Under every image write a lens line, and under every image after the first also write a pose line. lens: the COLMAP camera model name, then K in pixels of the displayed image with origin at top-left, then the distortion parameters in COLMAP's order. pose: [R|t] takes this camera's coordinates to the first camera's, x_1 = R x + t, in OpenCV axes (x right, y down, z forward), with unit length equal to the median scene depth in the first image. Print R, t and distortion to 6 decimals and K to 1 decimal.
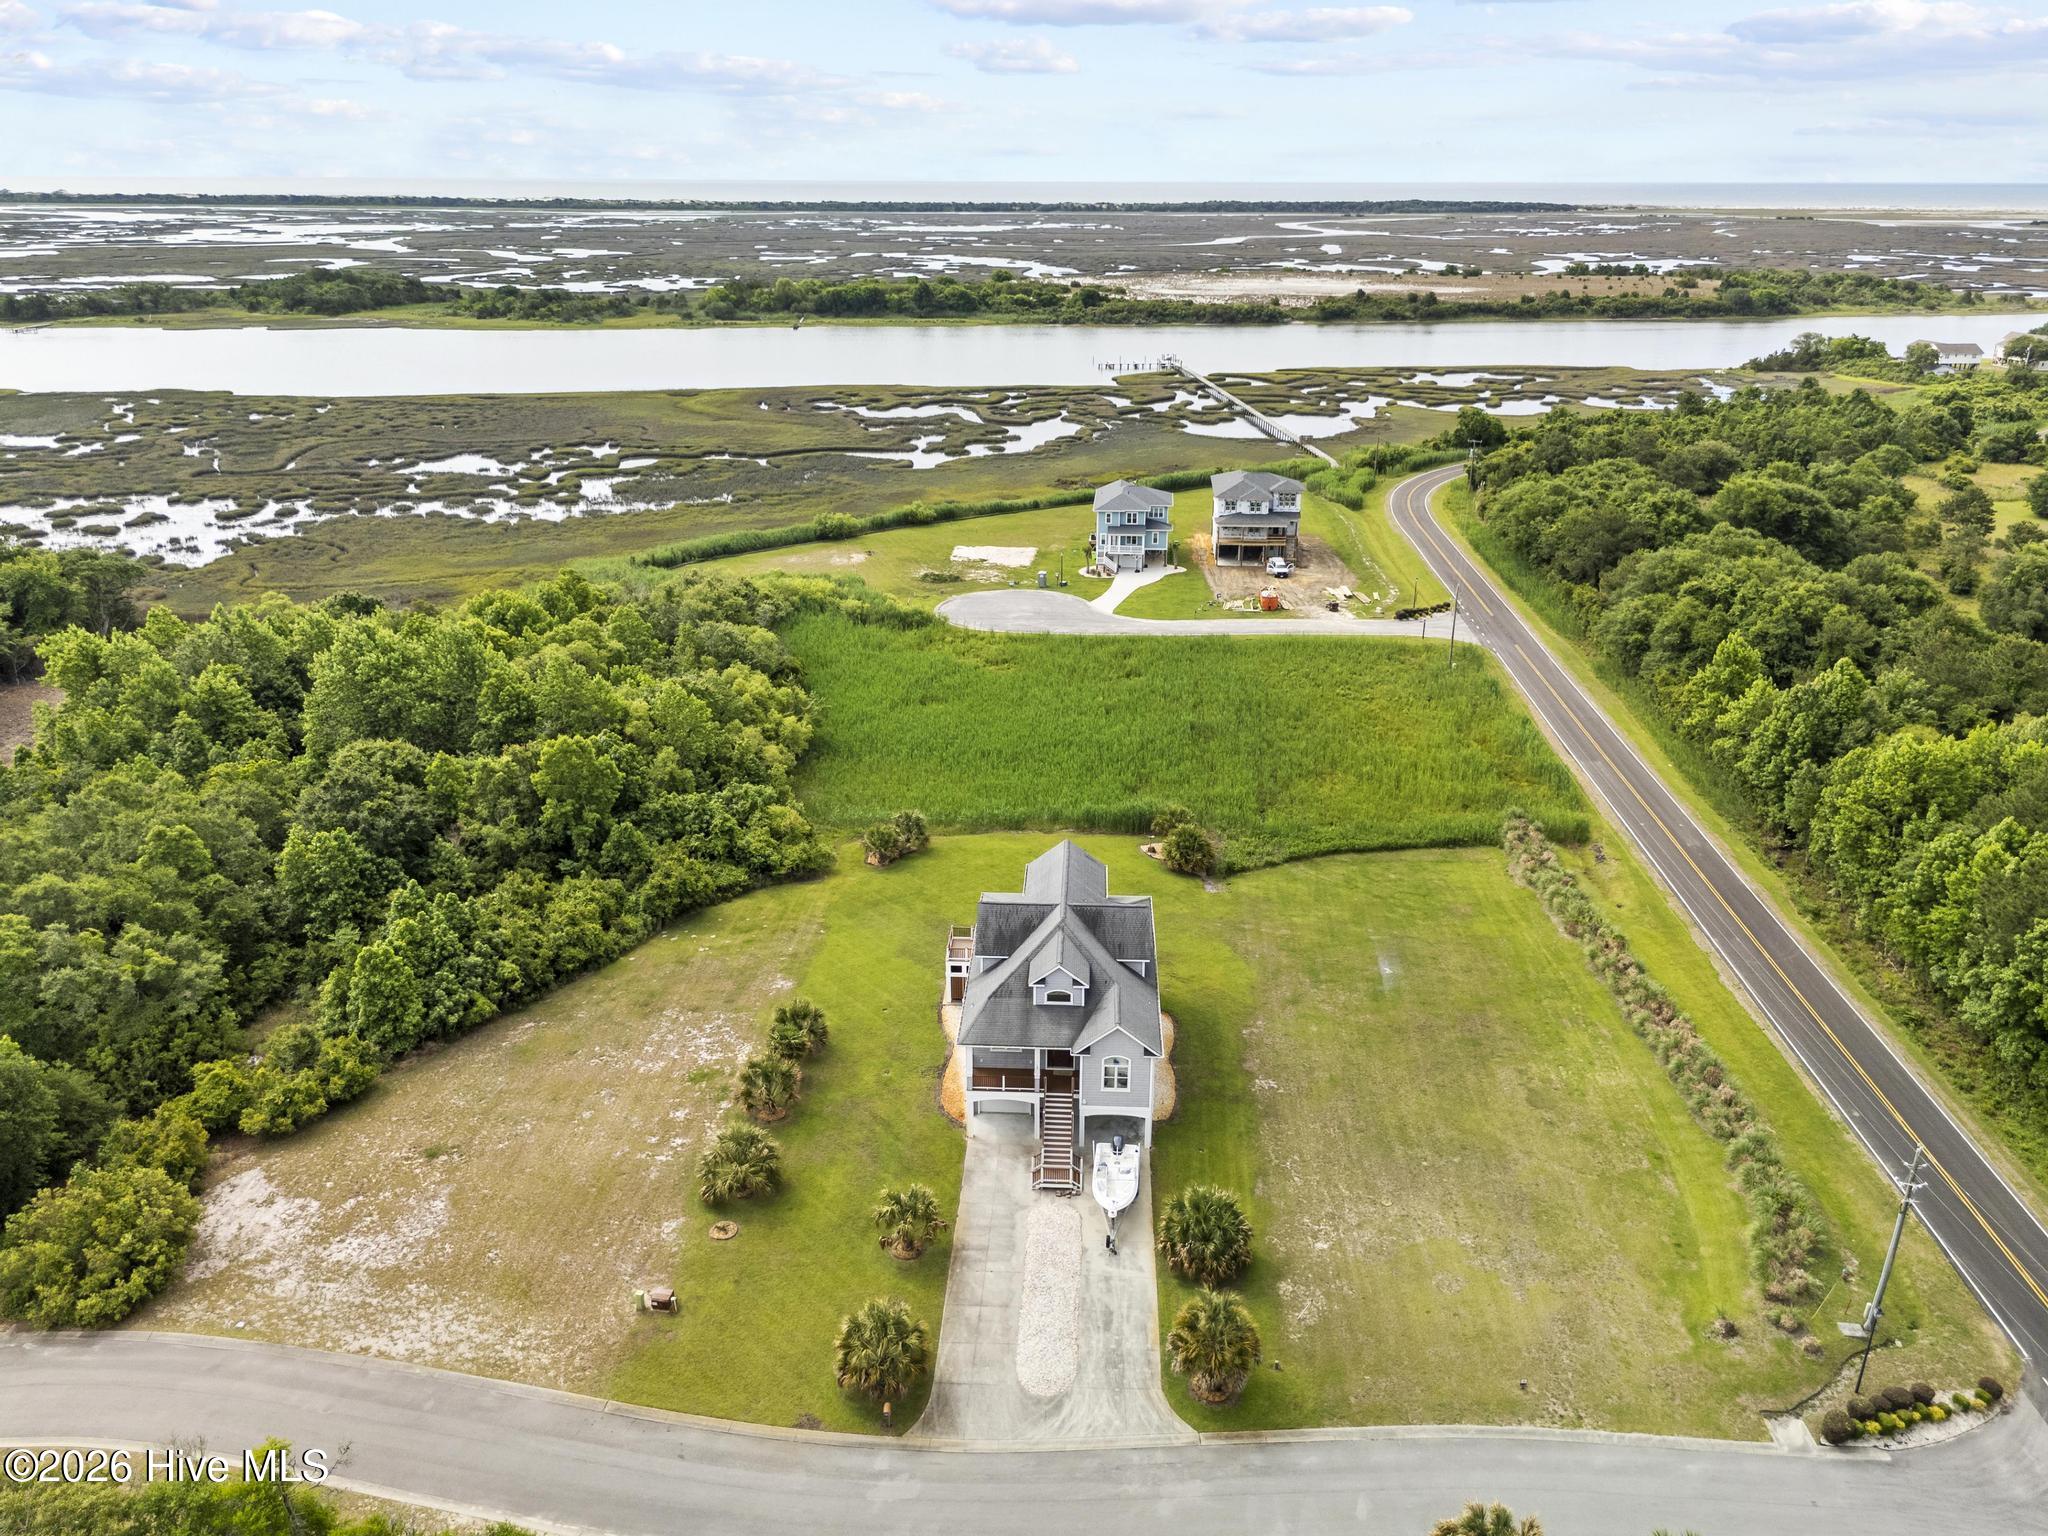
lens RADIAL K [[1511.6, 0, 1016.9], [0, 1511.6, 736.9], [0, 0, 1]] dist [0.085838, -0.105063]
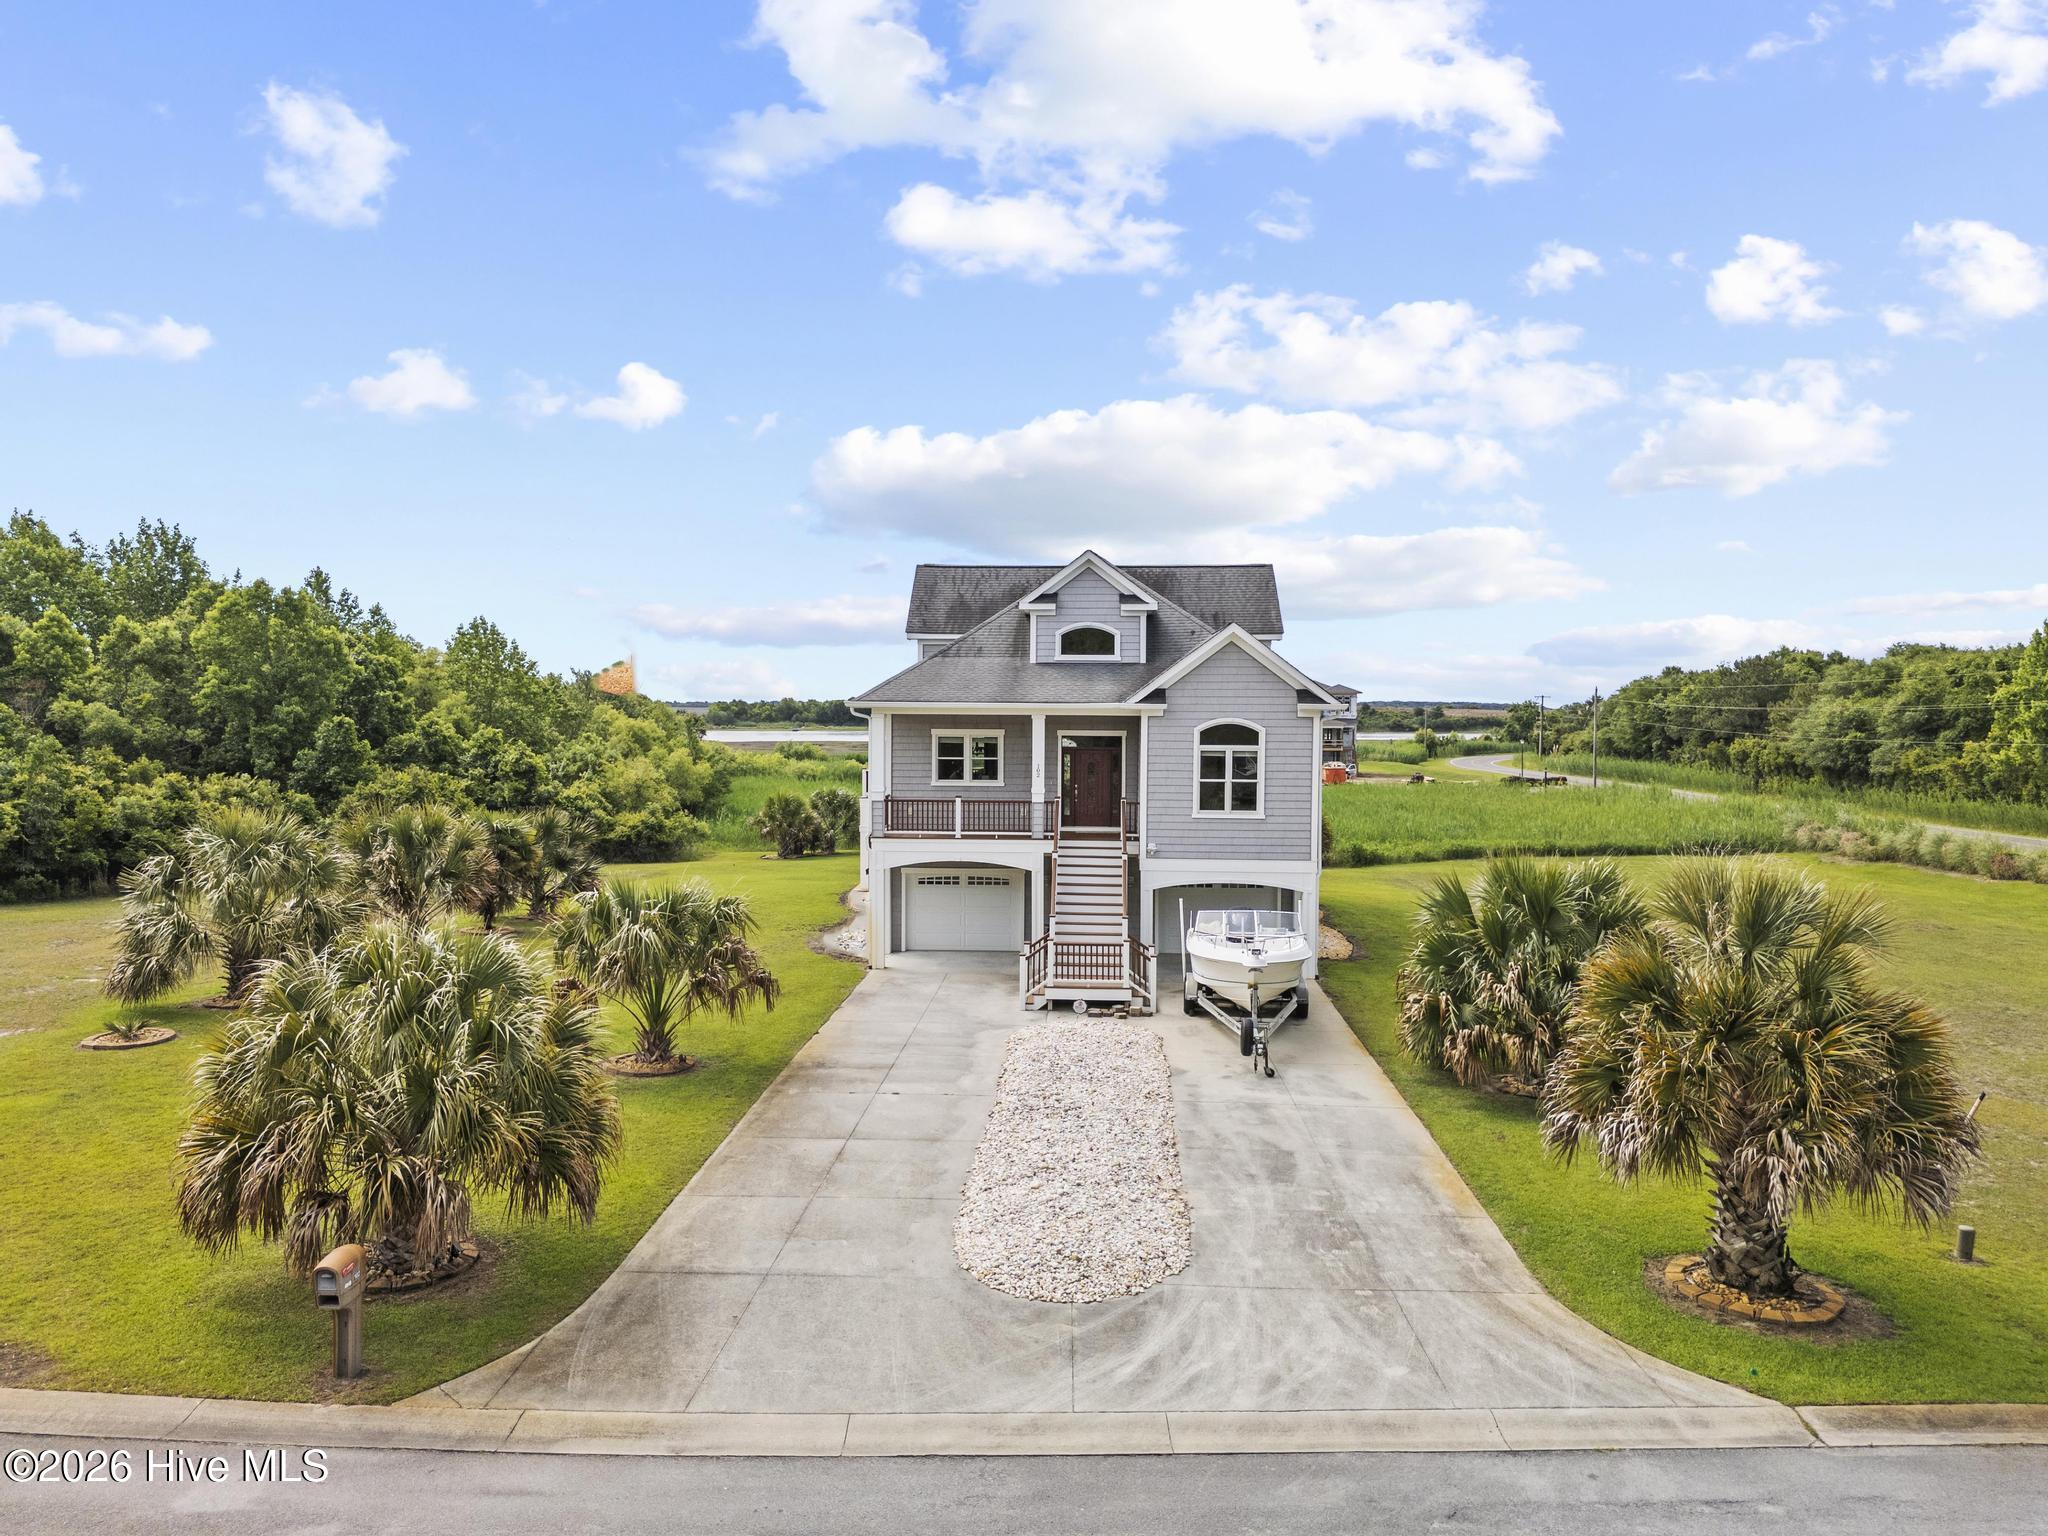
lens RADIAL K [[1500.4, 0, 1024.0], [0, 1500.4, 768.0], [0, 0, 1]] dist [0.081513, -0.081179]
pose [[0.999988, 0.004460, 0.001820, 0.006717], [-0.003706, 0.953686, -0.300782, 0.265362], [-0.003077, 0.300771, 0.953691, 0.470747]]
